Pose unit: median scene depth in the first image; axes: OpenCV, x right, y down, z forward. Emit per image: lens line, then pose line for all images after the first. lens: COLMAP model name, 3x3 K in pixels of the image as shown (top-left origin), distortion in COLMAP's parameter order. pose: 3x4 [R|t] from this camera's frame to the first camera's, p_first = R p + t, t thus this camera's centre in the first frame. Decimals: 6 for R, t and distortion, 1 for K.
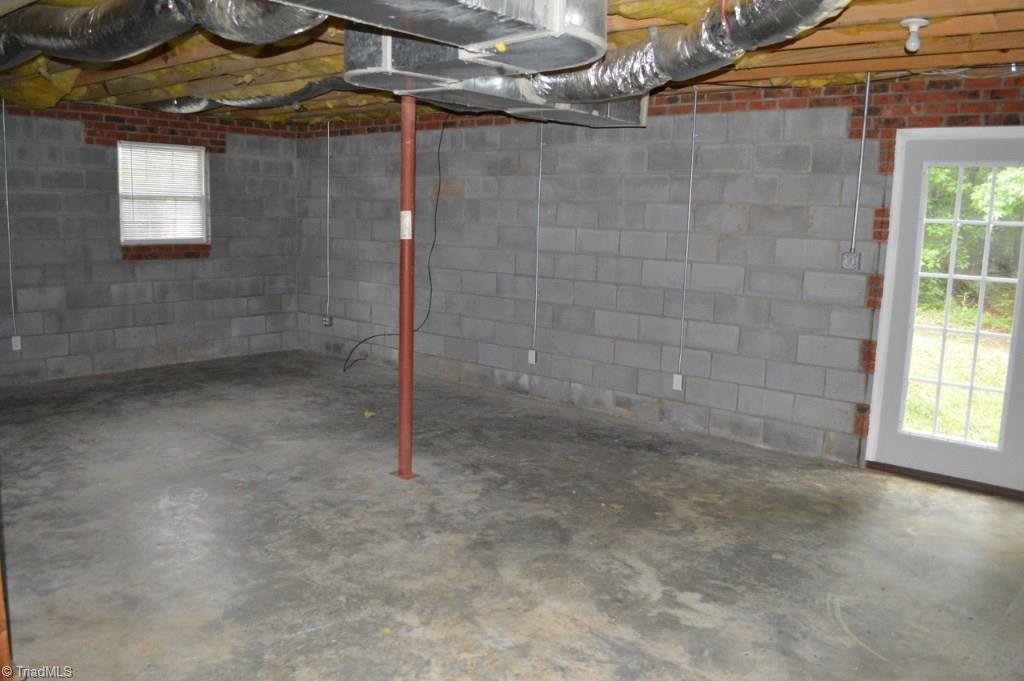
lens RADIAL K [[820.8, 0, 503.5], [0, 820.8, 340.9], [0, 0, 1]] dist [-0.075389, -0.000729]
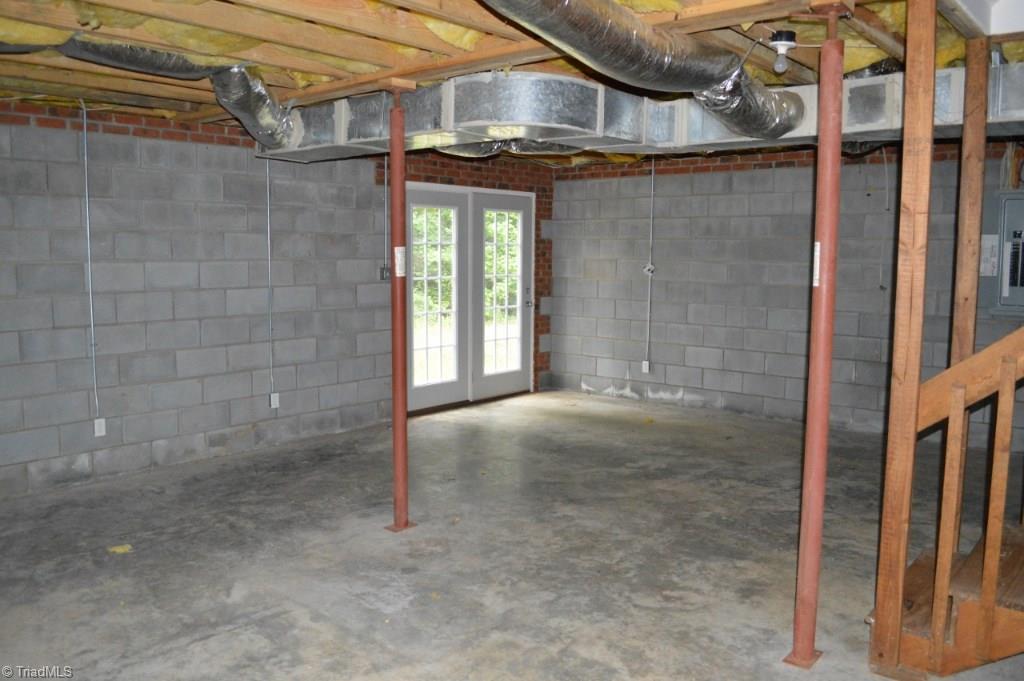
lens RADIAL K [[820.8, 0, 503.5], [0, 820.8, 340.9], [0, 0, 1]] dist [-0.075389, -0.000729]
pose [[-0.002078, -0.137562, 0.990491, -0.873777], [0.149037, 0.979388, 0.136332, -0.132872], [-0.988829, 0.147903, 0.018467, 0.715793]]
